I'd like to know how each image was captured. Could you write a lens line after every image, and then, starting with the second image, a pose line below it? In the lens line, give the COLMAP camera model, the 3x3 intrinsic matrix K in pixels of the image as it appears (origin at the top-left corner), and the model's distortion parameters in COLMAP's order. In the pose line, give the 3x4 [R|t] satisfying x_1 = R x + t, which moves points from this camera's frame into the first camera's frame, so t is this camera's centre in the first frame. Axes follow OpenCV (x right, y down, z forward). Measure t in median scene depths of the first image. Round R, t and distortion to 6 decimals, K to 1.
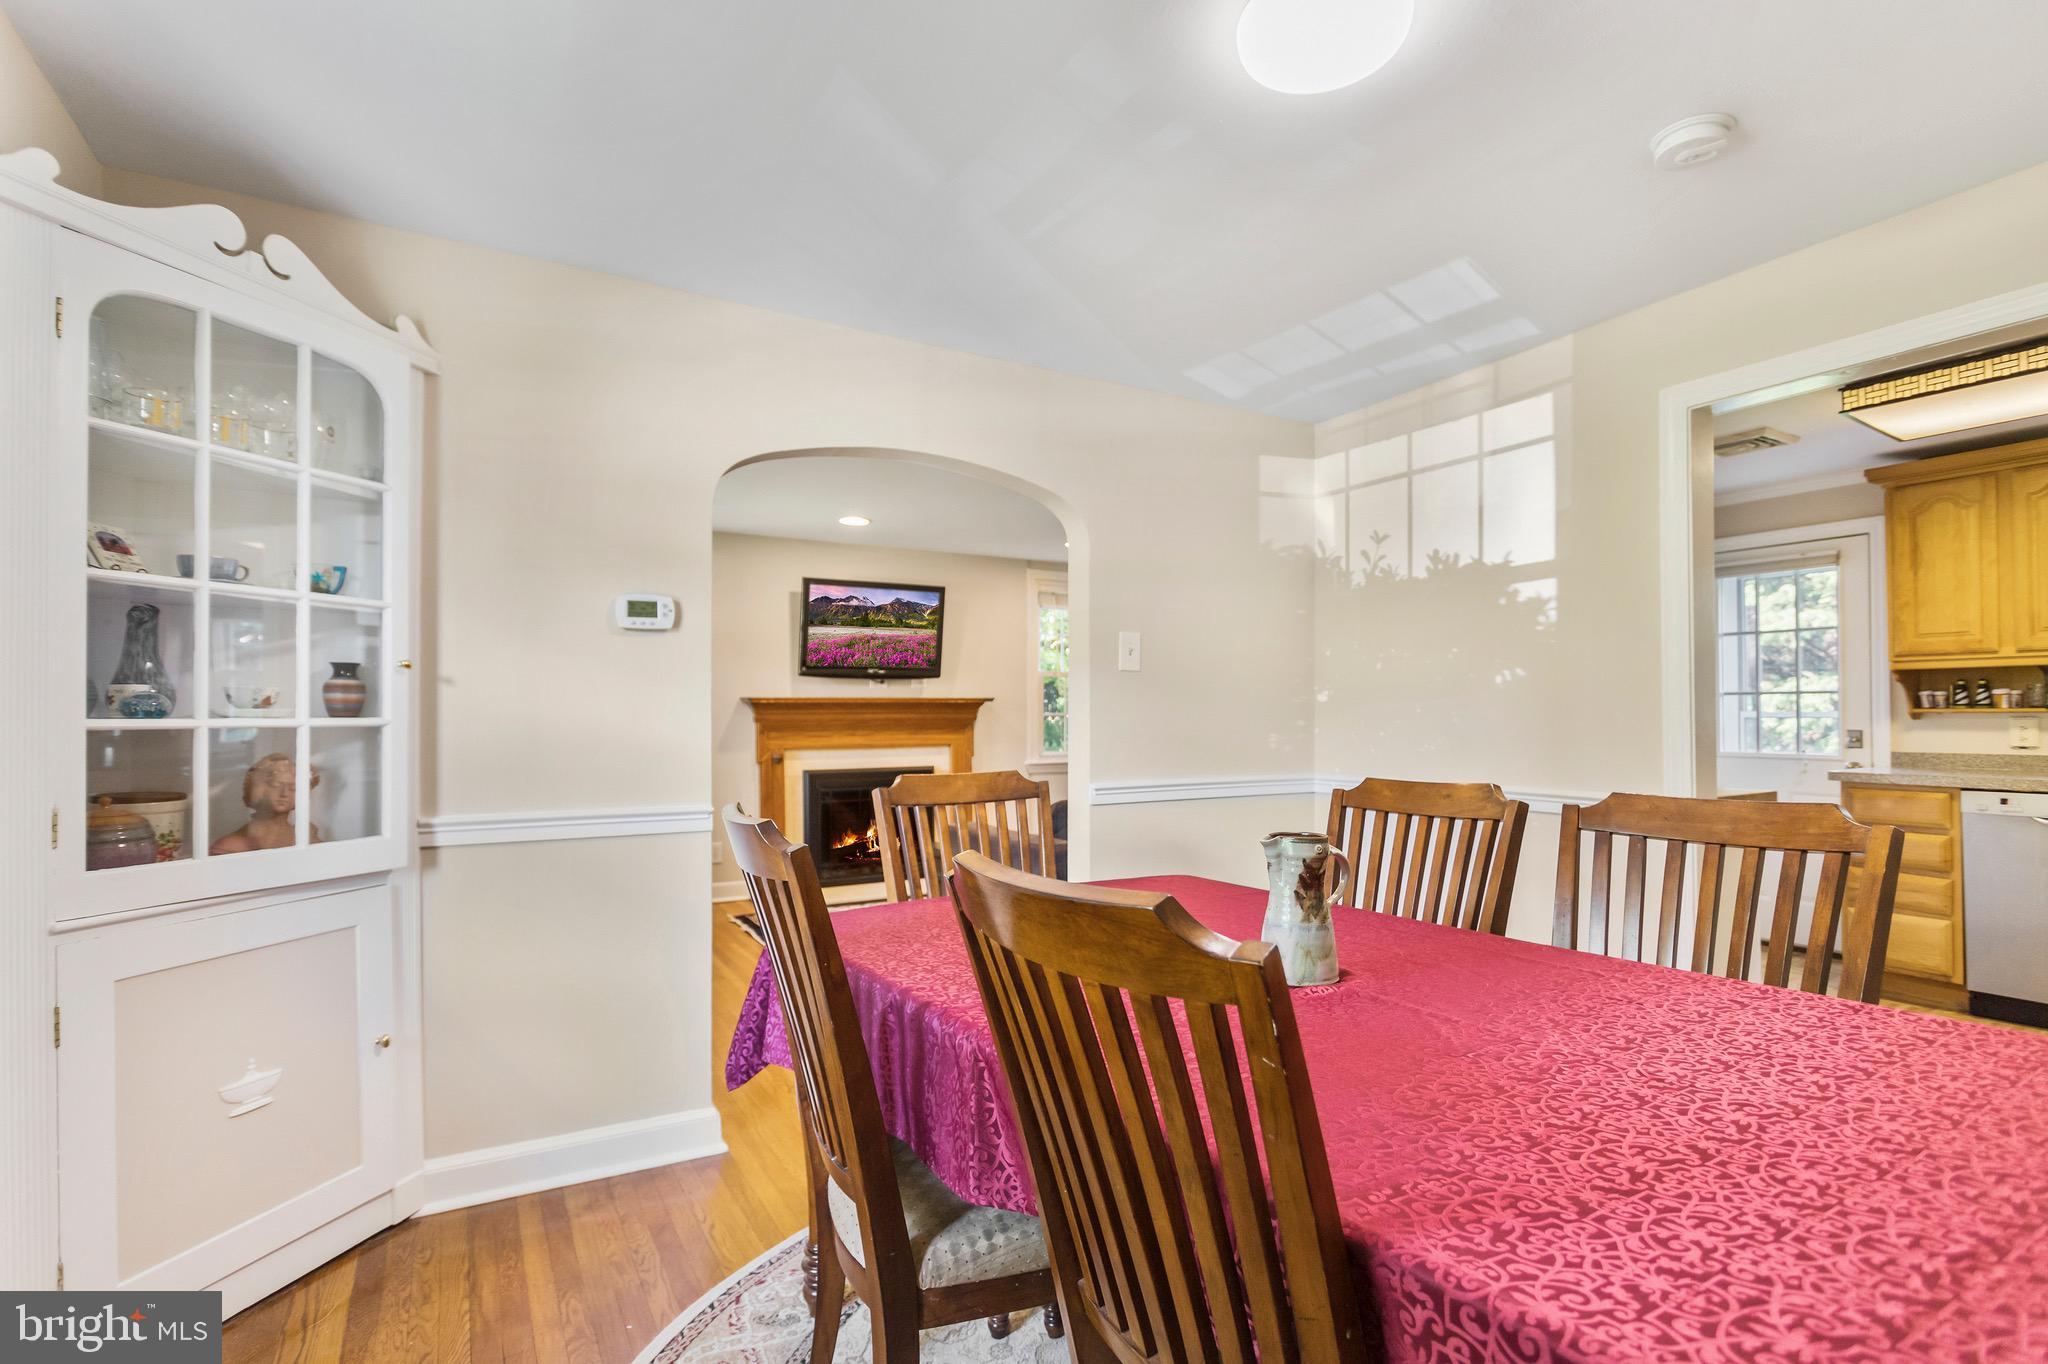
lens RADIAL K [[1010.9, 0, 1012.6], [0, 1010.9, 712.8], [0, 0, 1]] dist [-0.003320, 0.000886]
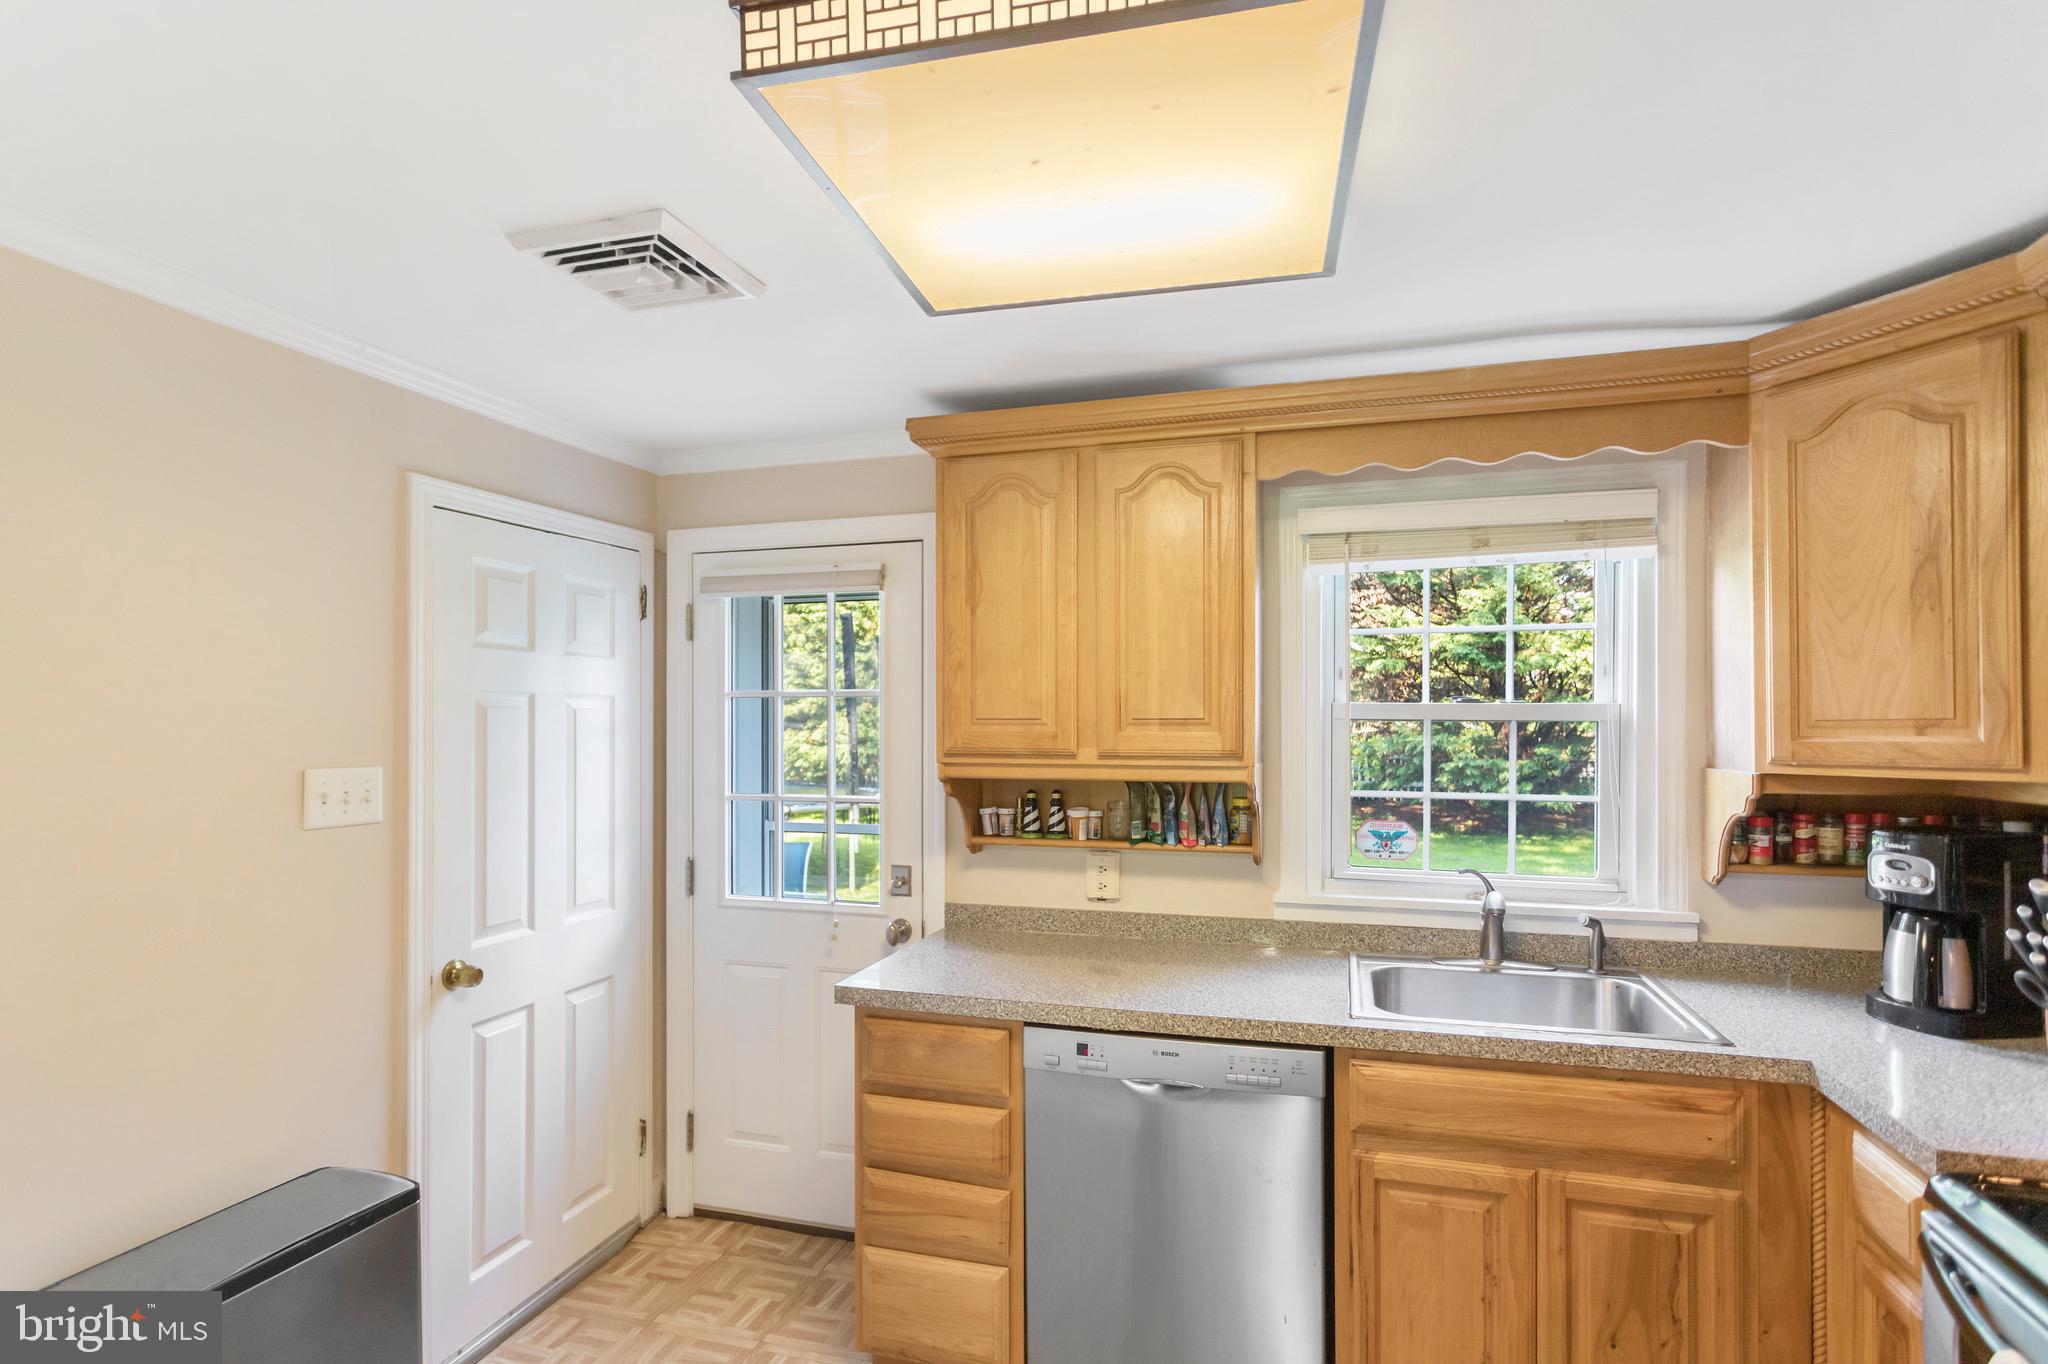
lens RADIAL K [[1010.9, 0, 1028.0], [0, 1010.9, 703.5], [0, 0, 1]] dist [-0.003320, 0.000886]
pose [[0.741147, 0.020365, 0.671034, 0.534159], [-0.011247, 0.999776, -0.017920, -0.076234], [-0.671249, 0.005735, 0.741210, 0.554400]]
